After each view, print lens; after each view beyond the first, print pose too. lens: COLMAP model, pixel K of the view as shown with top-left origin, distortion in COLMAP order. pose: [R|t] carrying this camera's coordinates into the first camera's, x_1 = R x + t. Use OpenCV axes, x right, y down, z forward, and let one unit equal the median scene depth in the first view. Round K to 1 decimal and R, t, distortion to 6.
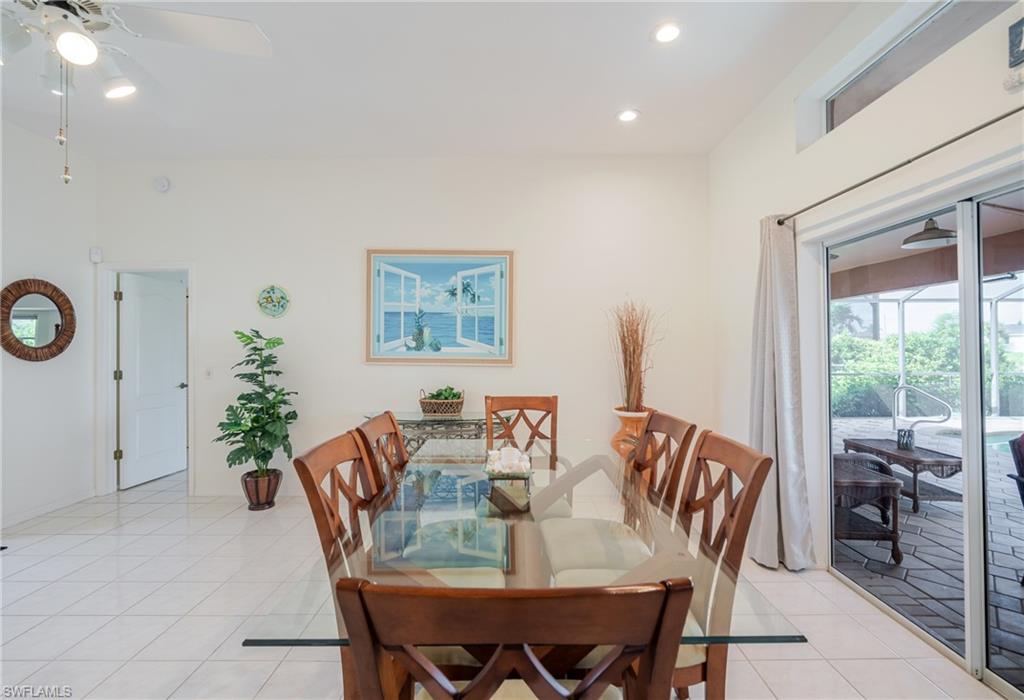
lens RADIAL K [[458.7, 0, 514.7], [0, 458.7, 348.7], [0, 0, 1]] dist [-0.008317, -0.000317]
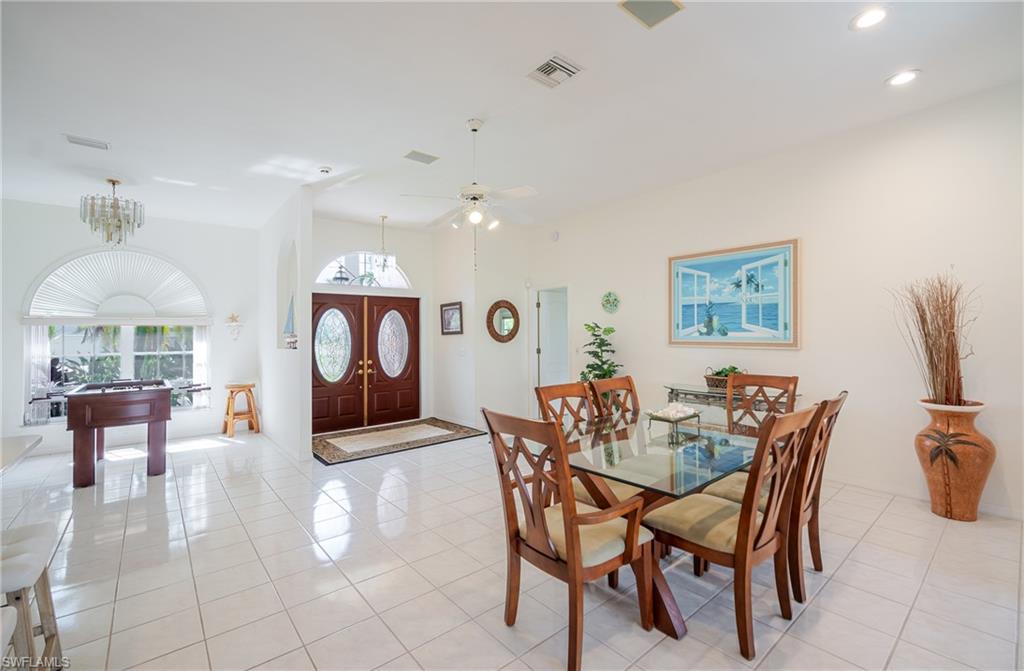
lens RADIAL K [[433.3, 0, 509.2], [0, 433.3, 324.7], [0, 0, 1]] dist [-0.001533, 0.000025]
pose [[0.634231, -0.027345, -0.772660, 0.338449], [0.011523, 0.999598, -0.025918, -0.000462], [0.773058, 0.007535, 0.634291, -0.128641]]
